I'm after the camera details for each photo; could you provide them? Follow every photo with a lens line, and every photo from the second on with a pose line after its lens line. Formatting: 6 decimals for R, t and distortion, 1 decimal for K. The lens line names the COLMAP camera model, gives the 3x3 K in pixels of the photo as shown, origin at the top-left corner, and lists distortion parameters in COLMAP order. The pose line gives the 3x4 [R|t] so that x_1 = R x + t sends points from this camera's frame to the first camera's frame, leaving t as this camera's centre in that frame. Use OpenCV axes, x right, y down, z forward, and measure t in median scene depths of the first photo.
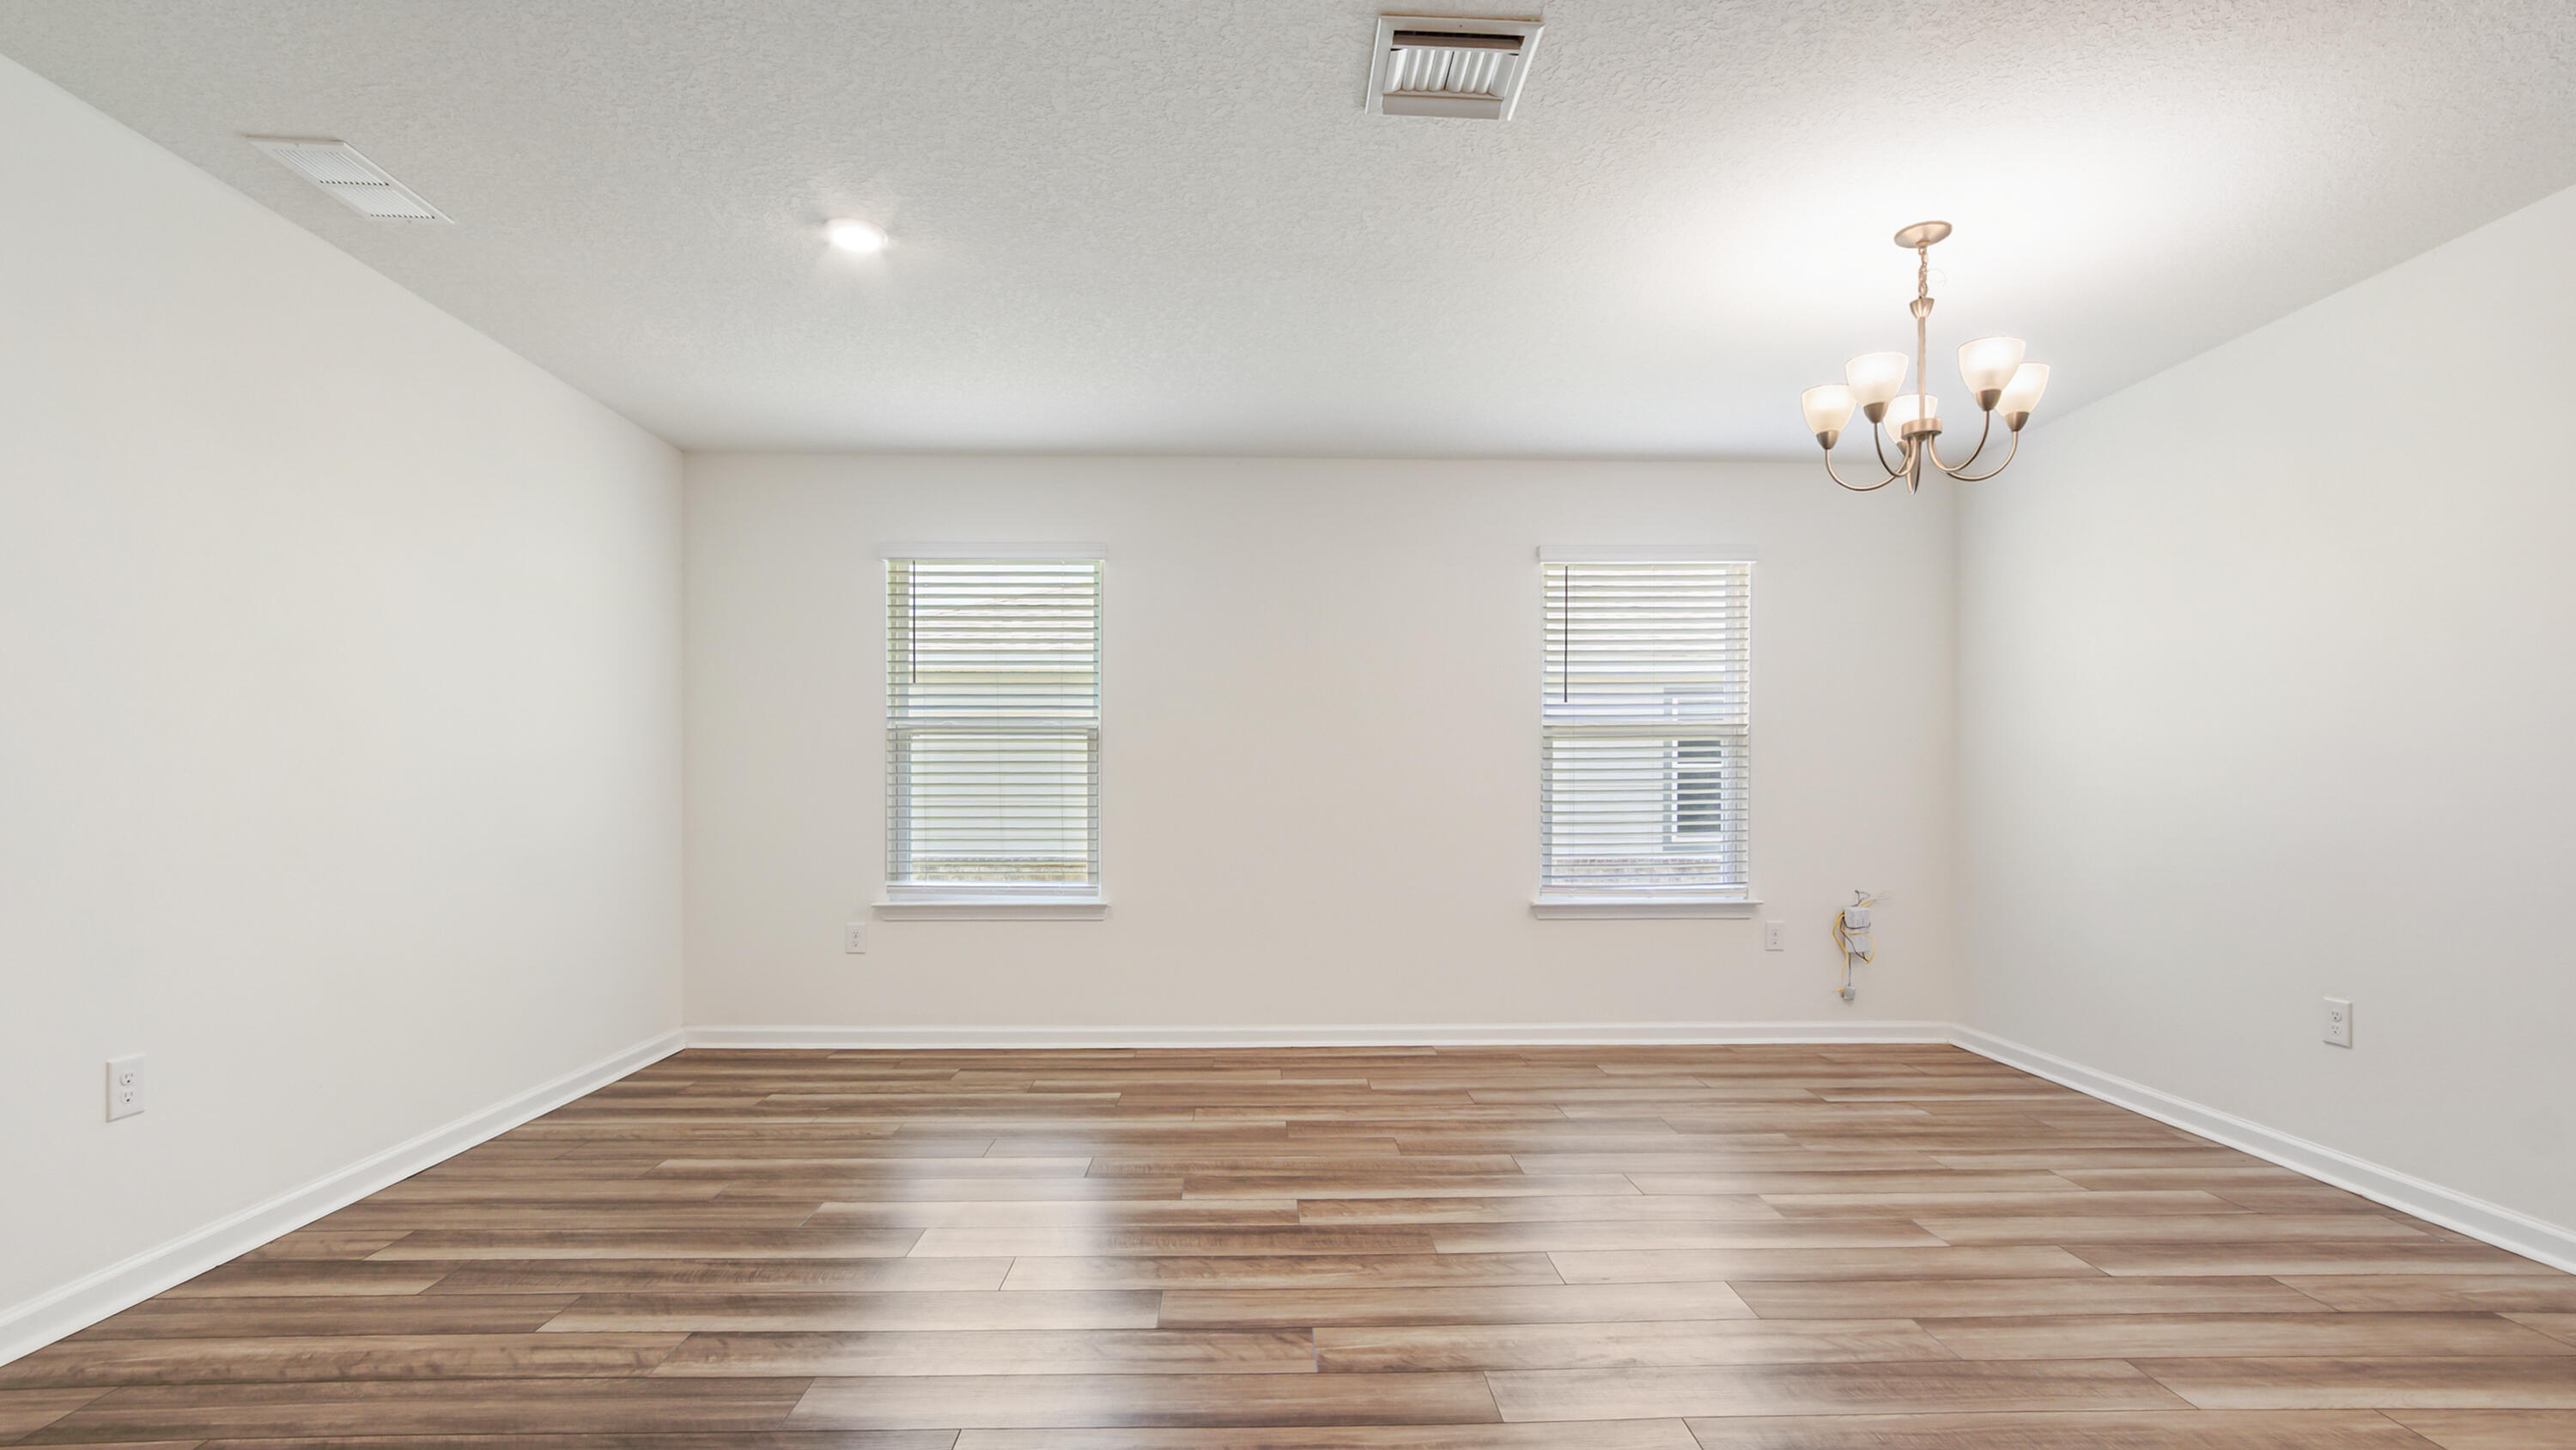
lens RADIAL K [[1164.5, 0, 1290.5], [0, 1164.5, 793.7], [0, 0, 1]] dist [-0.004009, -0.000258]
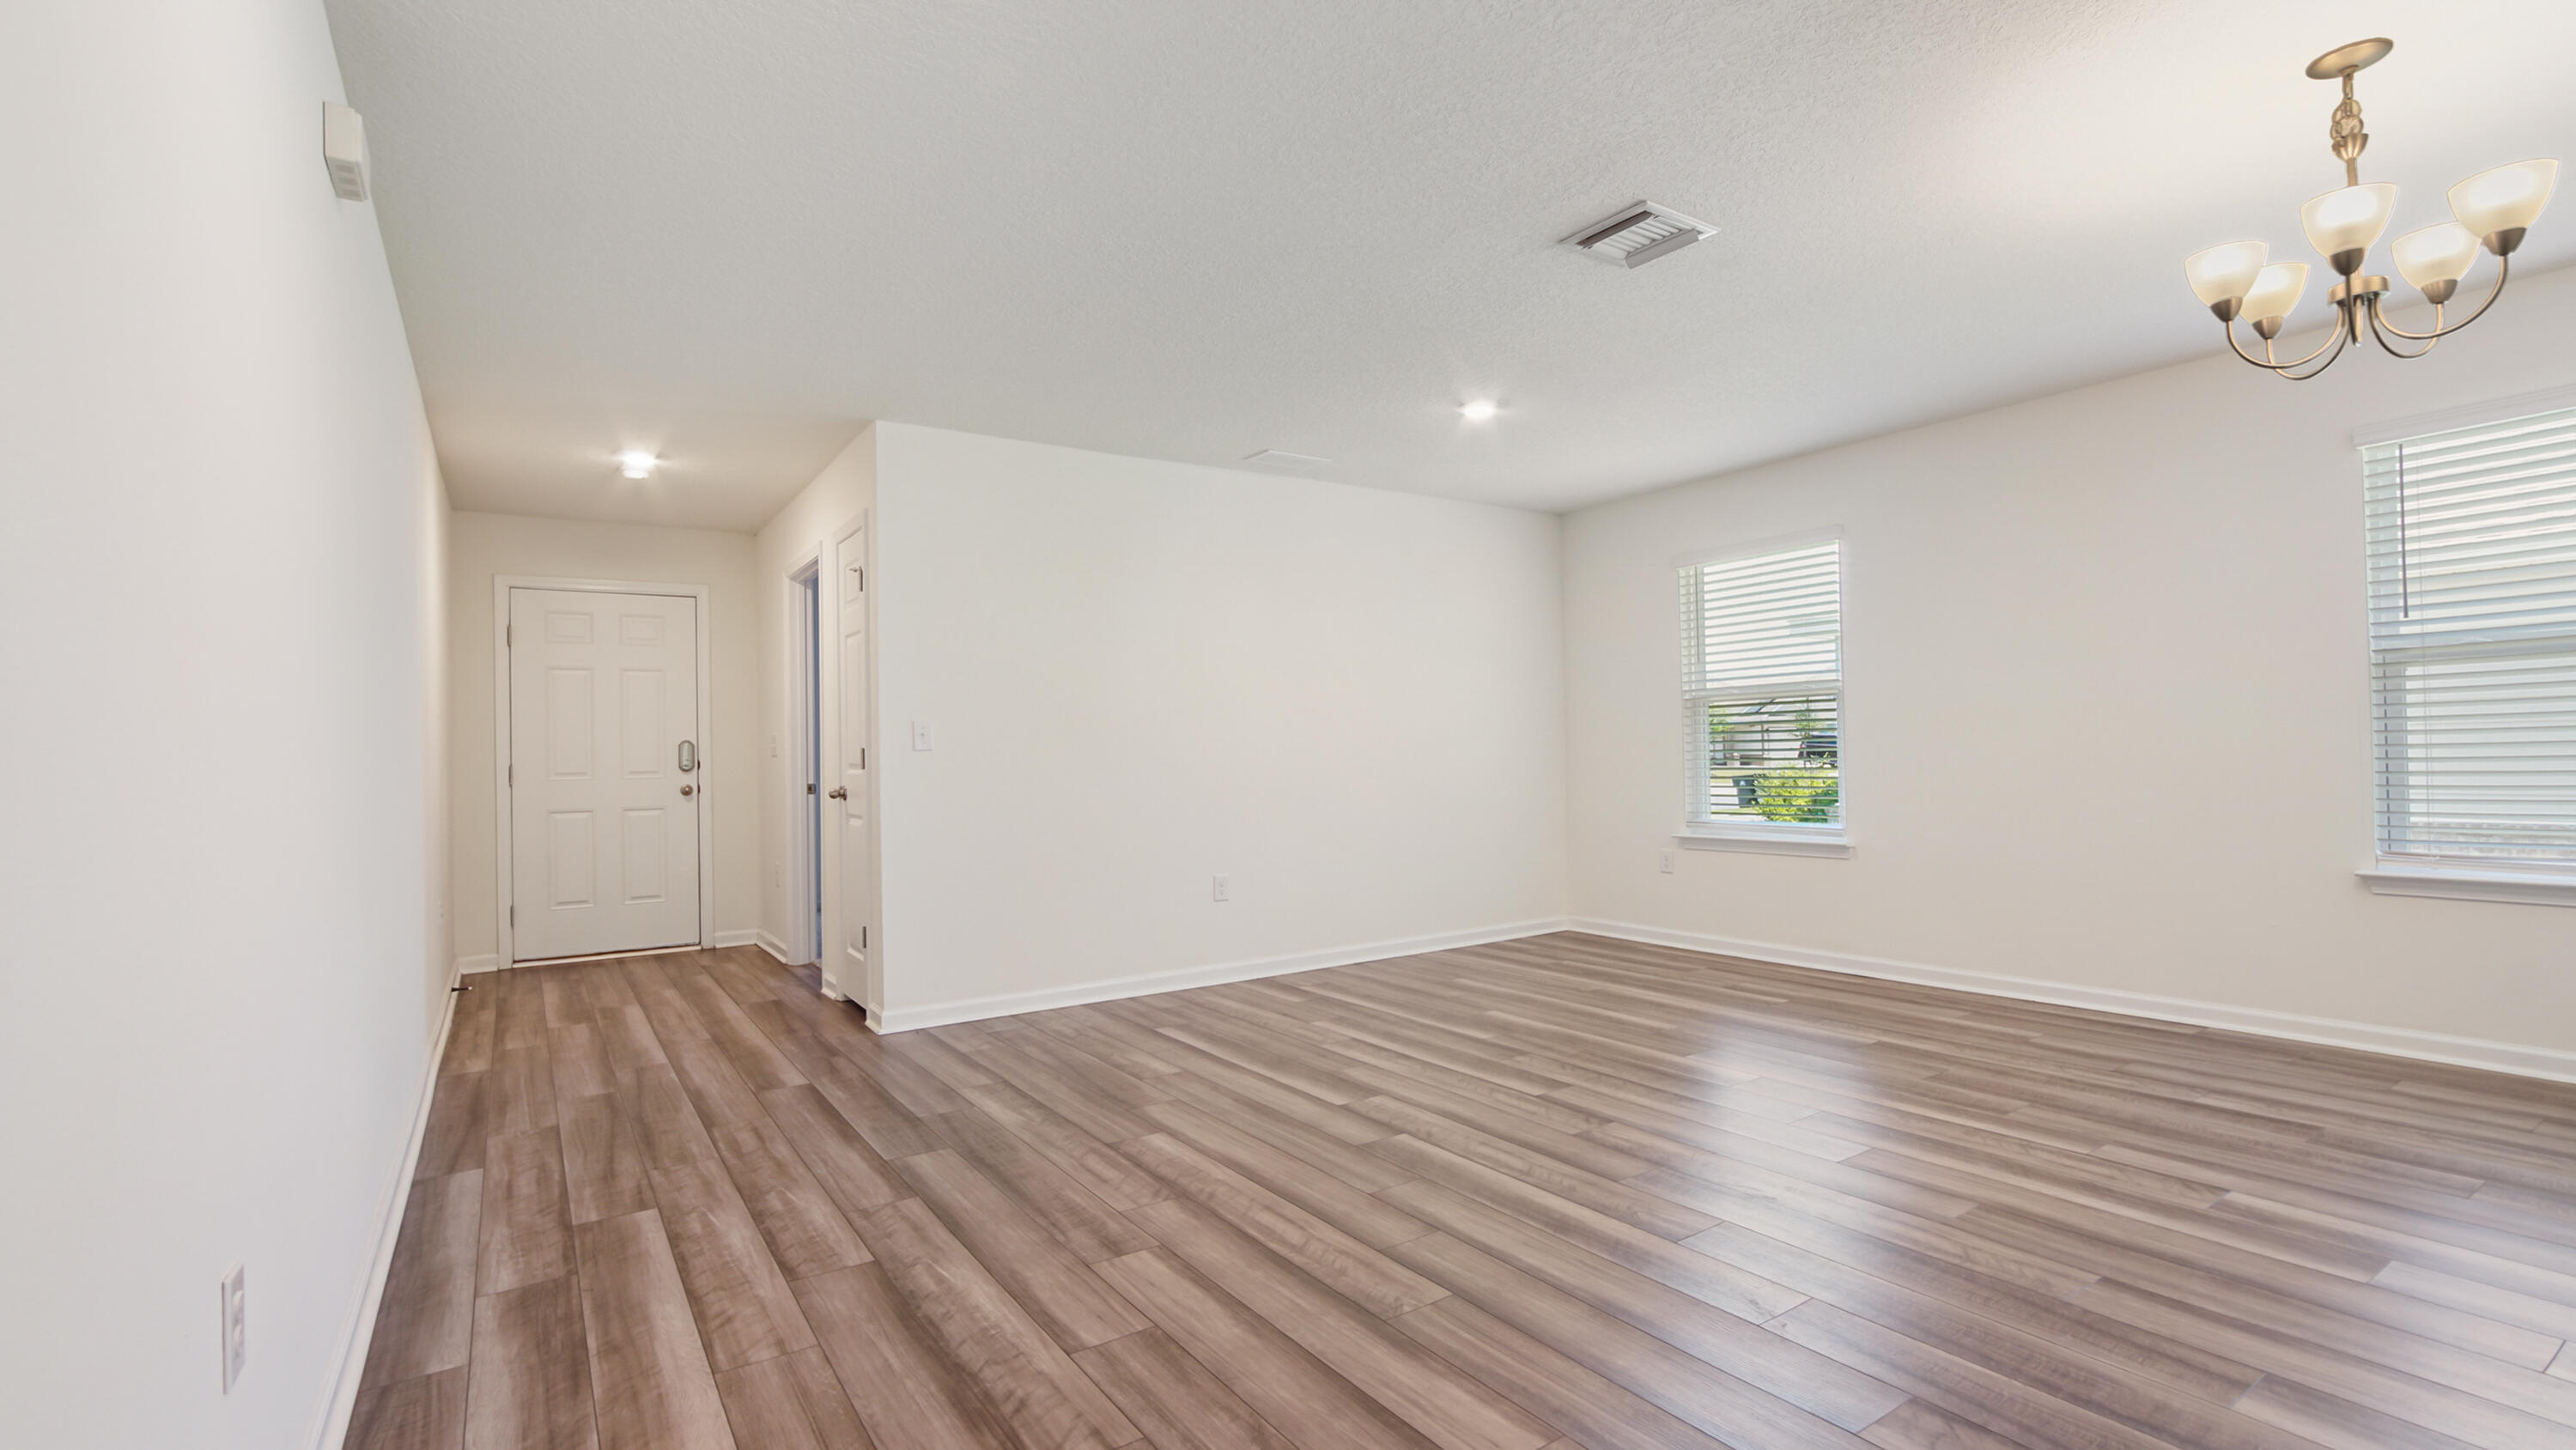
lens RADIAL K [[1154.1, 0, 1283.2], [0, 1154.1, 762.0], [0, 0, 1]] dist [-0.003909, -0.000286]
pose [[0.532503, -0.006626, -0.846402, 0.850445], [0.019336, 0.999804, 0.004338, 0.000025], [0.846207, -0.018676, 0.532527, -0.081161]]
